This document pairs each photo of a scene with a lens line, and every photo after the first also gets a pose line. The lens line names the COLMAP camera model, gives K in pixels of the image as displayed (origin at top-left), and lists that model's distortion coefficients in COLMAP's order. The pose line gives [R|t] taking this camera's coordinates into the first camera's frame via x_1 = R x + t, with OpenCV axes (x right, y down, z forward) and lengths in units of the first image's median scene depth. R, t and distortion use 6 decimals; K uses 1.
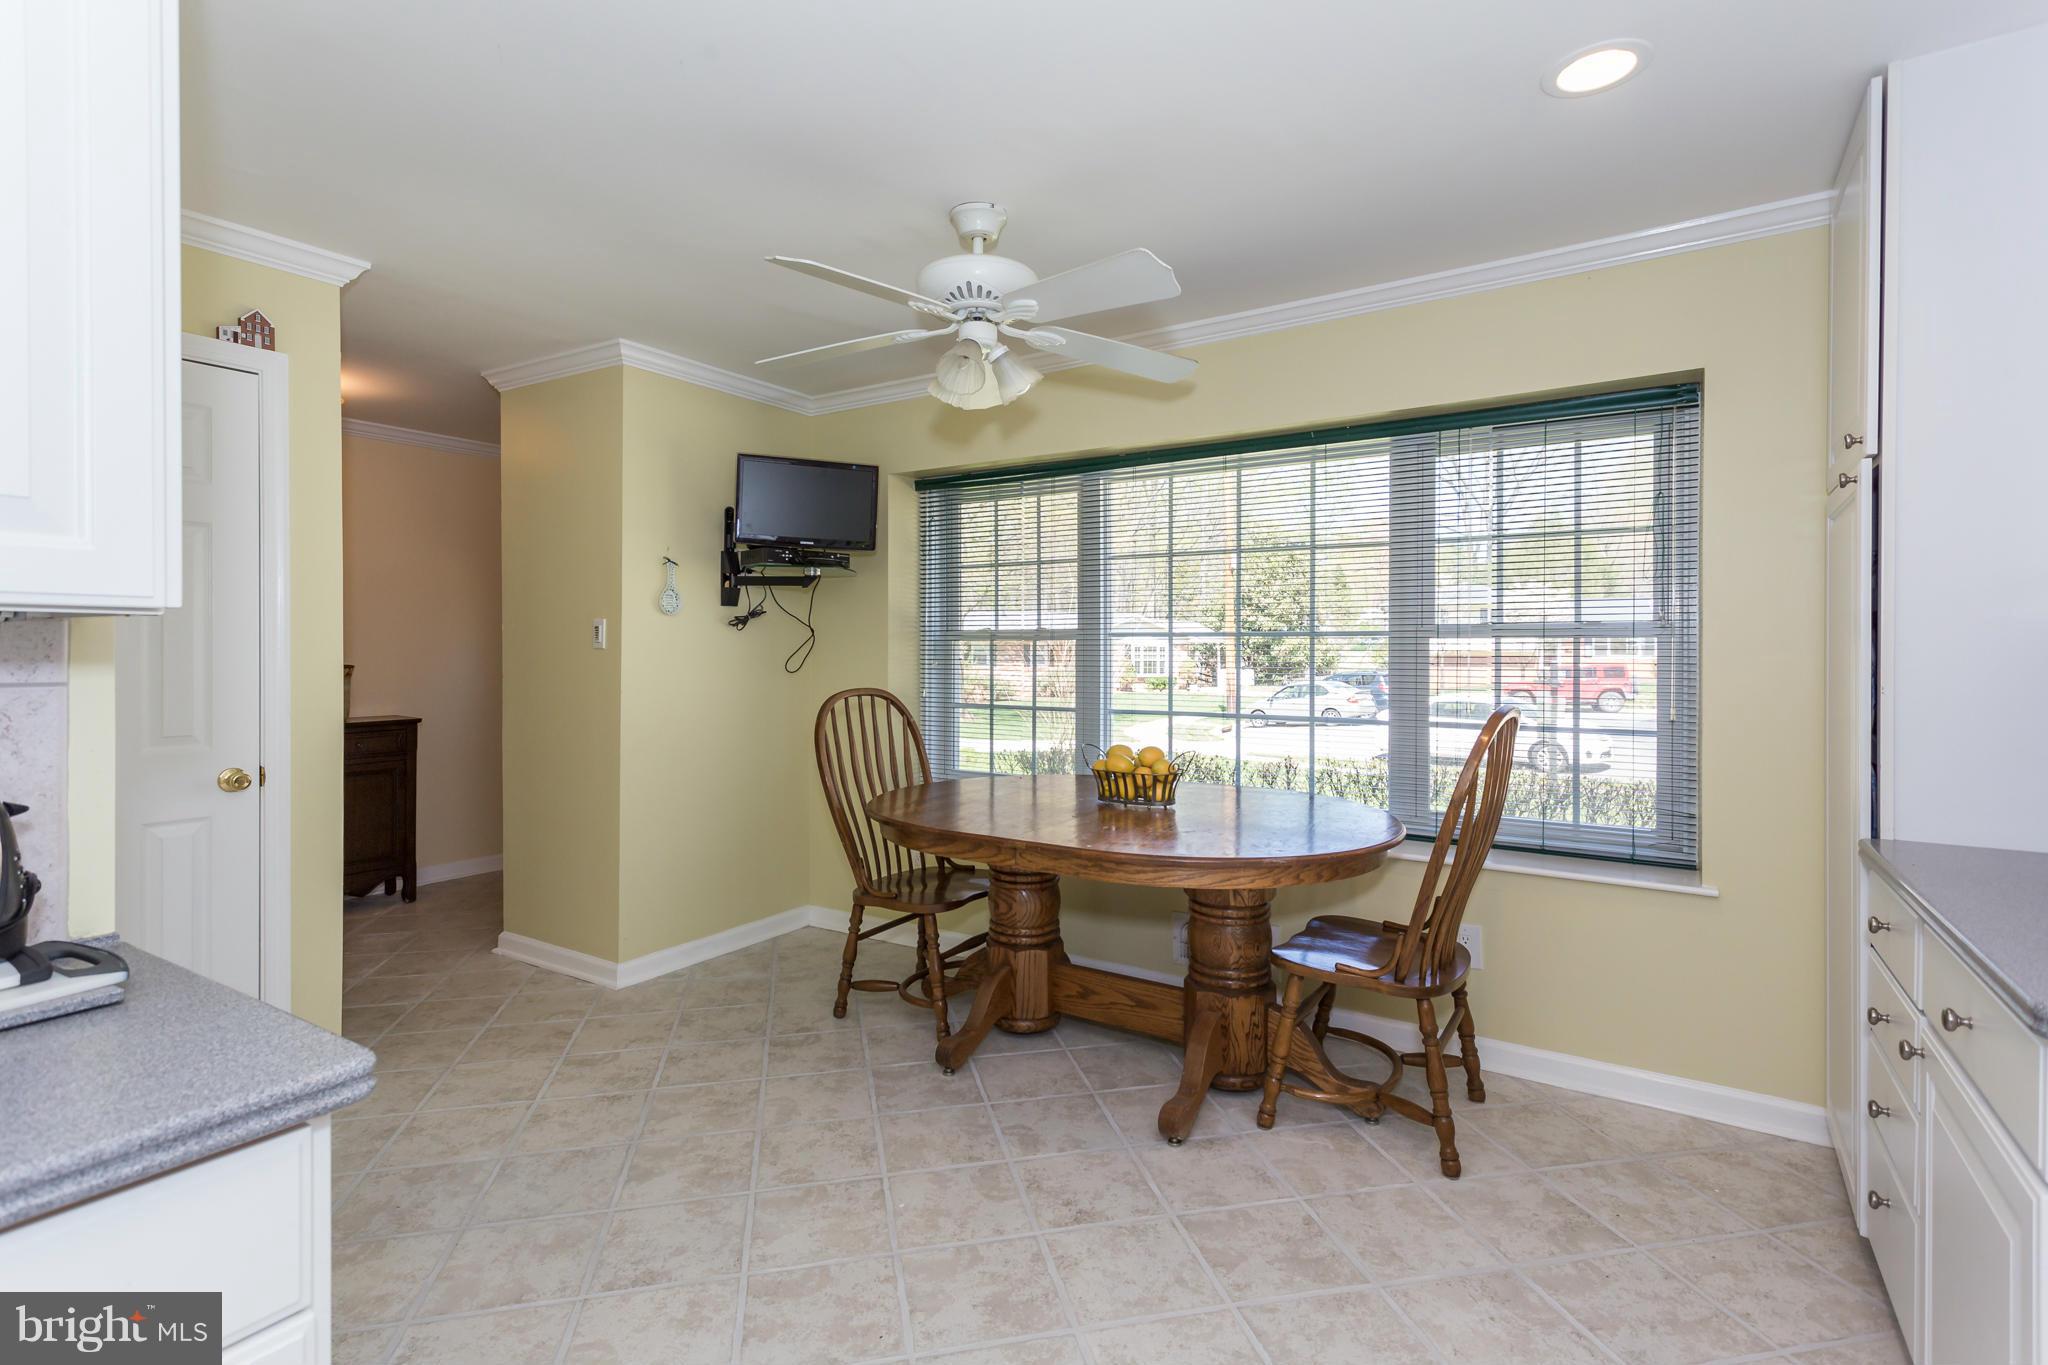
lens RADIAL K [[982.5, 0, 1016.6], [0, 982.5, 663.9], [0, 0, 1]] dist [0.013267, 0.000704]
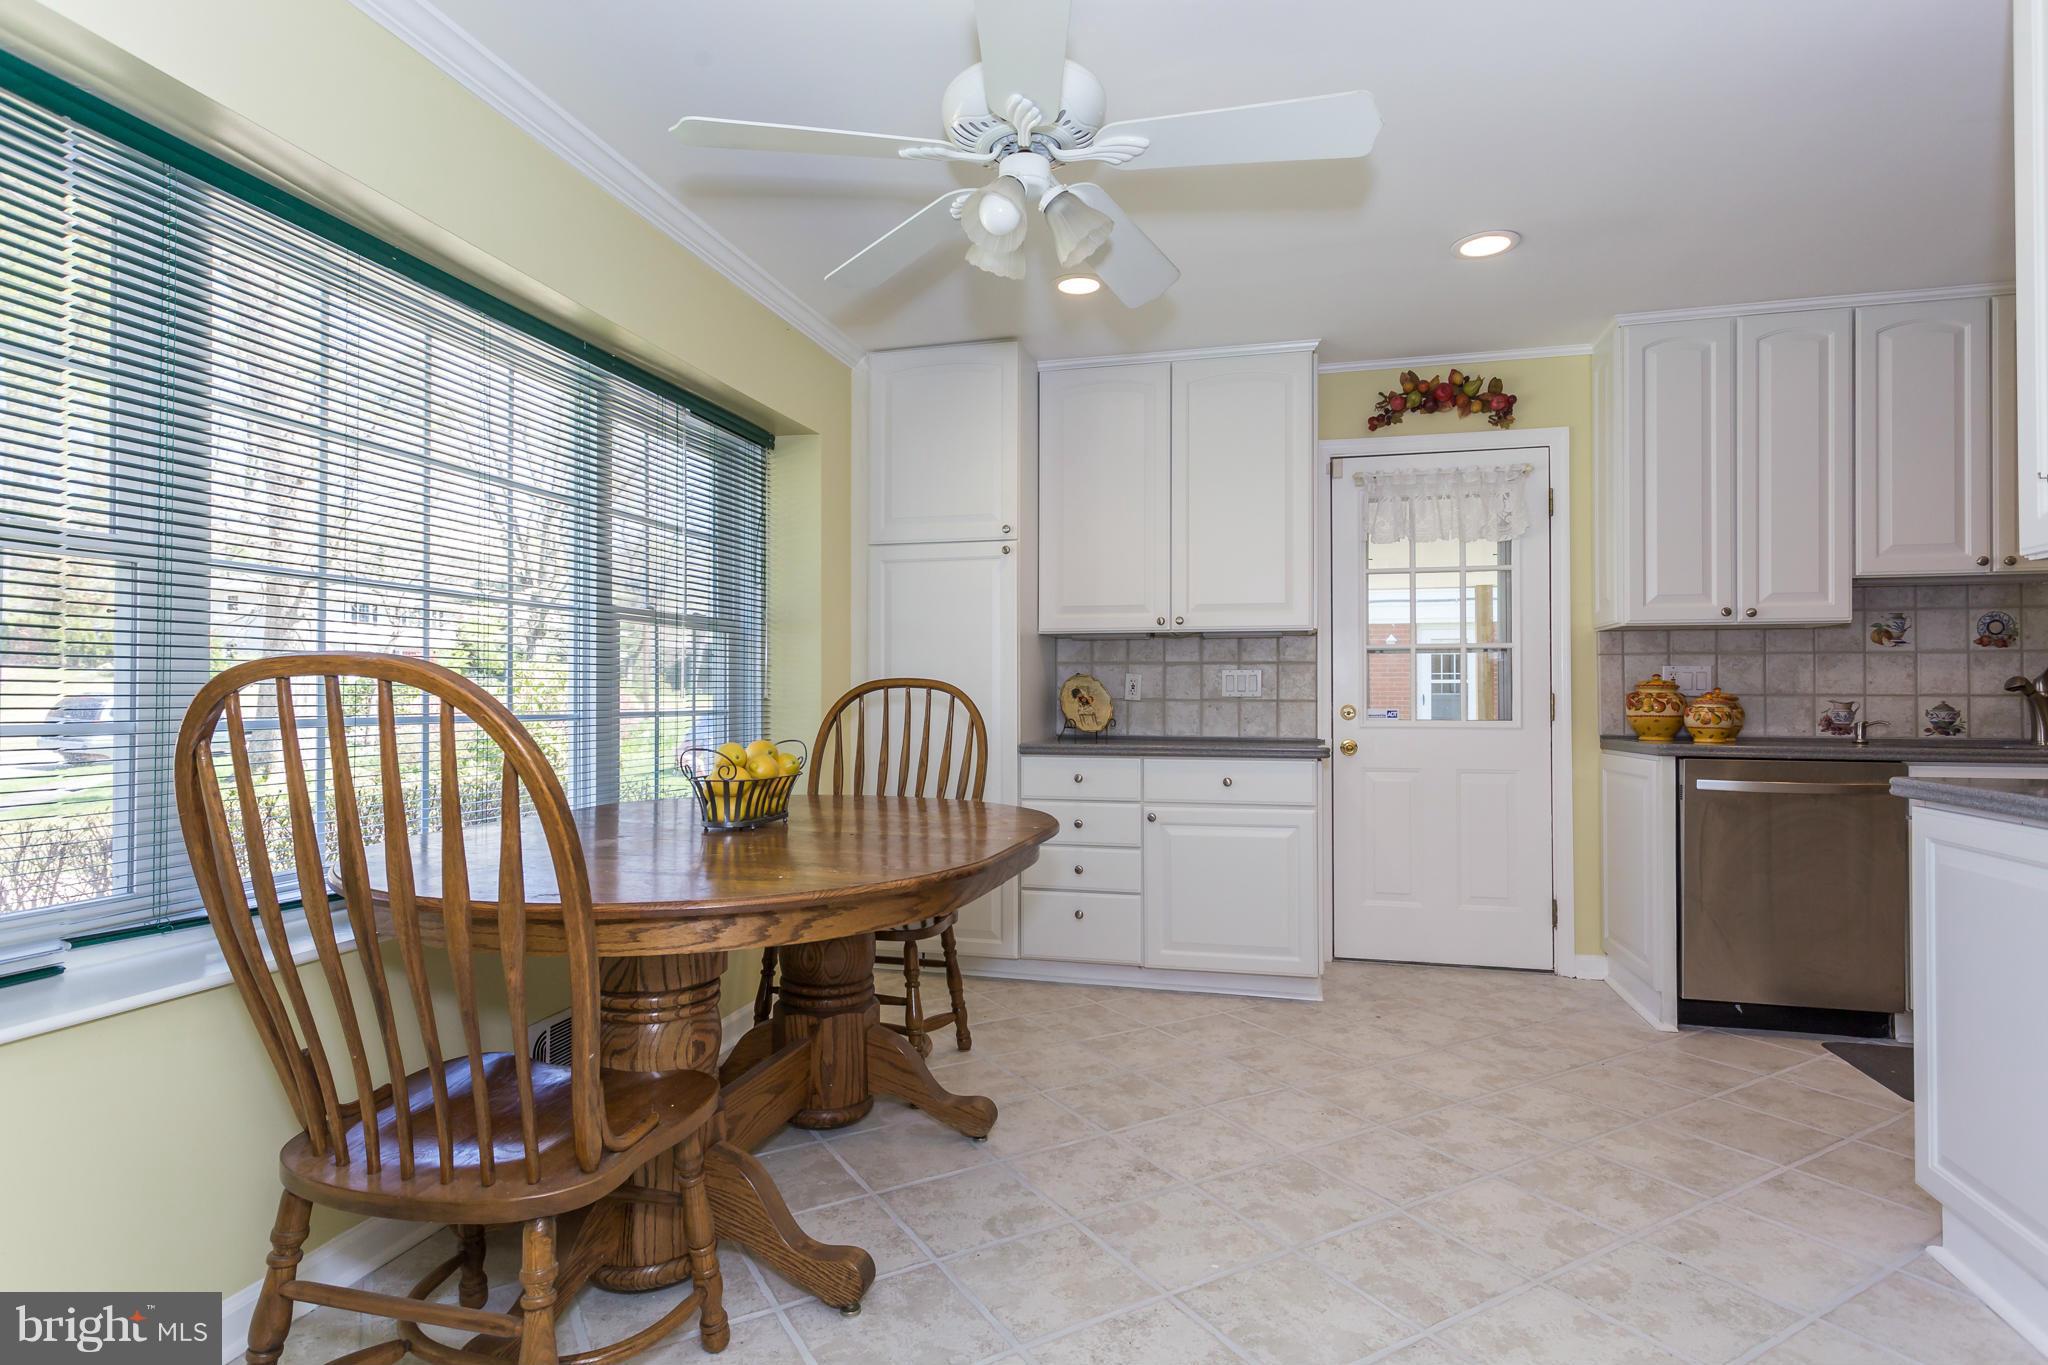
lens RADIAL K [[1069.3, 0, 1015.4], [0, 1069.3, 689.5], [0, 0, 1]] dist [0.013671, -0.000368]
pose [[-0.325422, 0.000534, 0.945569, -0.761534], [0.002283, 0.999997, 0.000221, 0.051631], [-0.945566, 0.002230, -0.325422, 1.205047]]
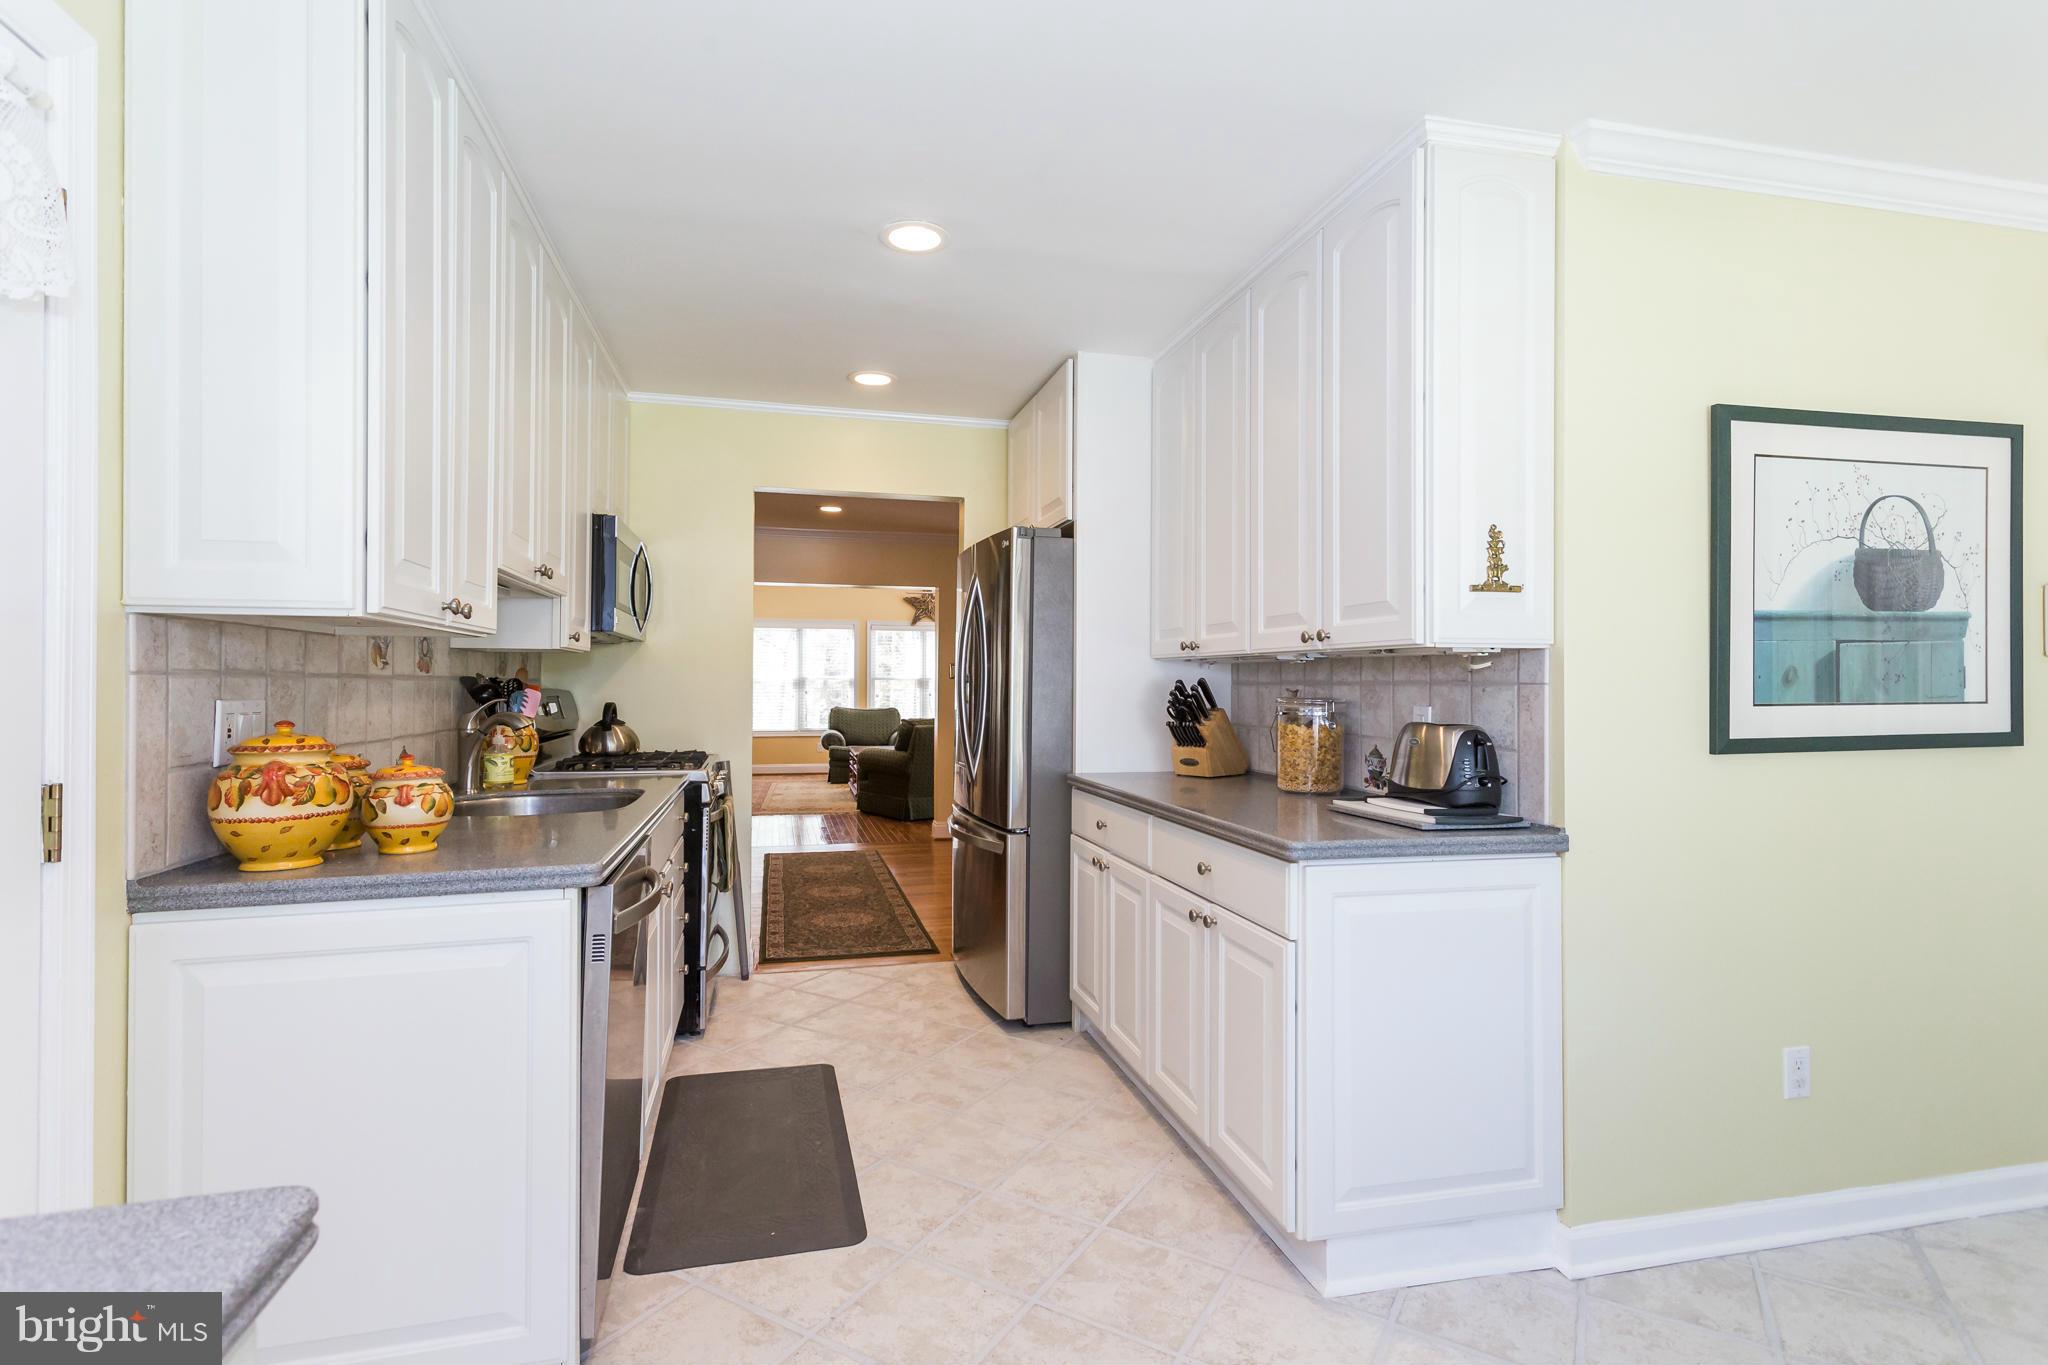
lens RADIAL K [[982.5, 0, 1017.9], [0, 982.5, 676.8], [0, 0, 1]] dist [0.013267, 0.000704]
pose [[-0.681728, -0.013644, -0.731479, 0.471646], [-0.011131, 0.999904, -0.008277, 0.005855], [0.731521, 0.002499, -0.681814, 0.659626]]
